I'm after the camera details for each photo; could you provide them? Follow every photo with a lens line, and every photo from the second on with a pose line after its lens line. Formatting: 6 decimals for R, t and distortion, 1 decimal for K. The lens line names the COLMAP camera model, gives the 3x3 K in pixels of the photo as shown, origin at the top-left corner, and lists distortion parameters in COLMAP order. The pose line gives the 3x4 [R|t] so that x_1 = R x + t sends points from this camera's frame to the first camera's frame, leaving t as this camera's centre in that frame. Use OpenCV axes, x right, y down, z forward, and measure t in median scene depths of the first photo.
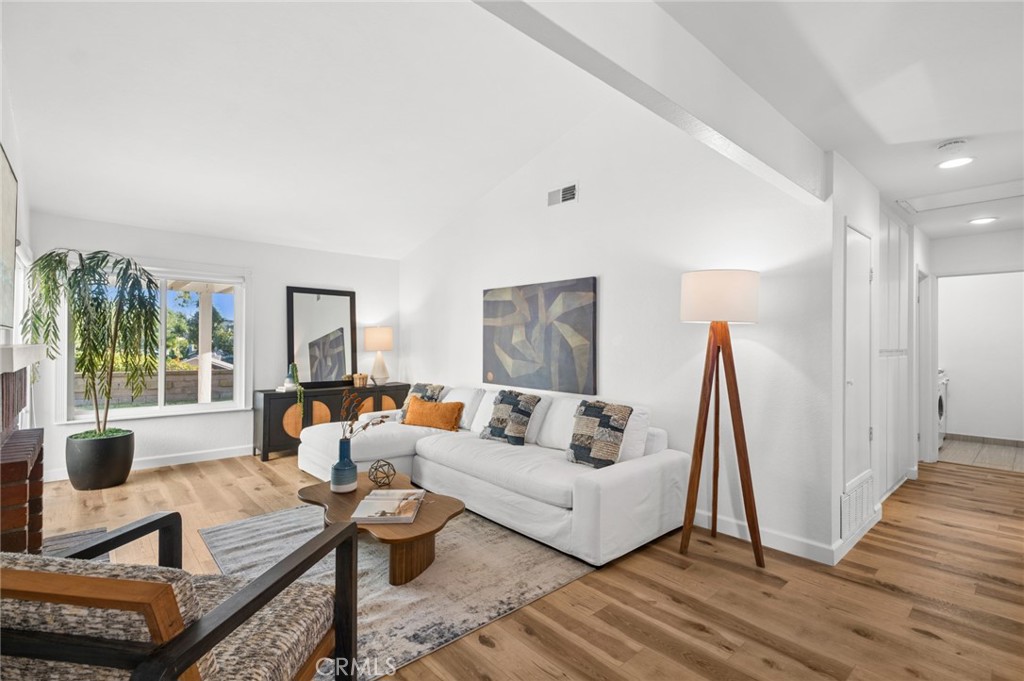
lens RADIAL K [[470.9, 0, 511.4], [0, 470.9, 338.2], [0, 0, 1]] dist [-0.000852, 0.001071]
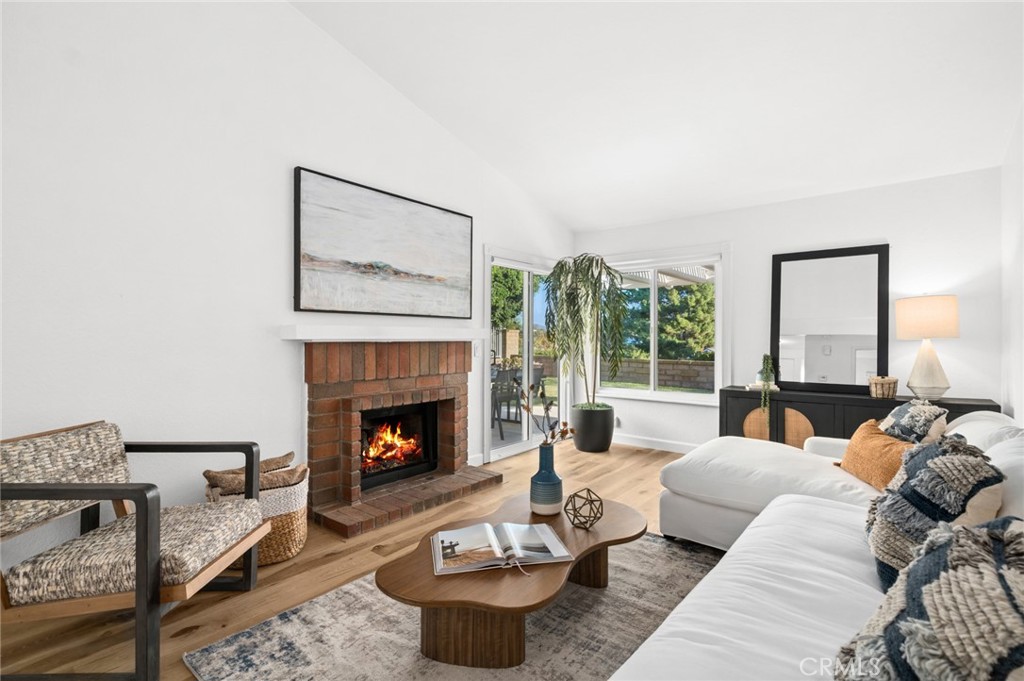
lens RADIAL K [[470.9, 0, 512.1], [0, 470.9, 340.7], [0, 0, 1]] dist [-0.000852, 0.001071]
pose [[0.168980, -0.001276, -0.985619, 0.445045], [0.008758, 0.999962, 0.000207, 0.054479], [0.985581, -0.008667, 0.168985, 0.947743]]
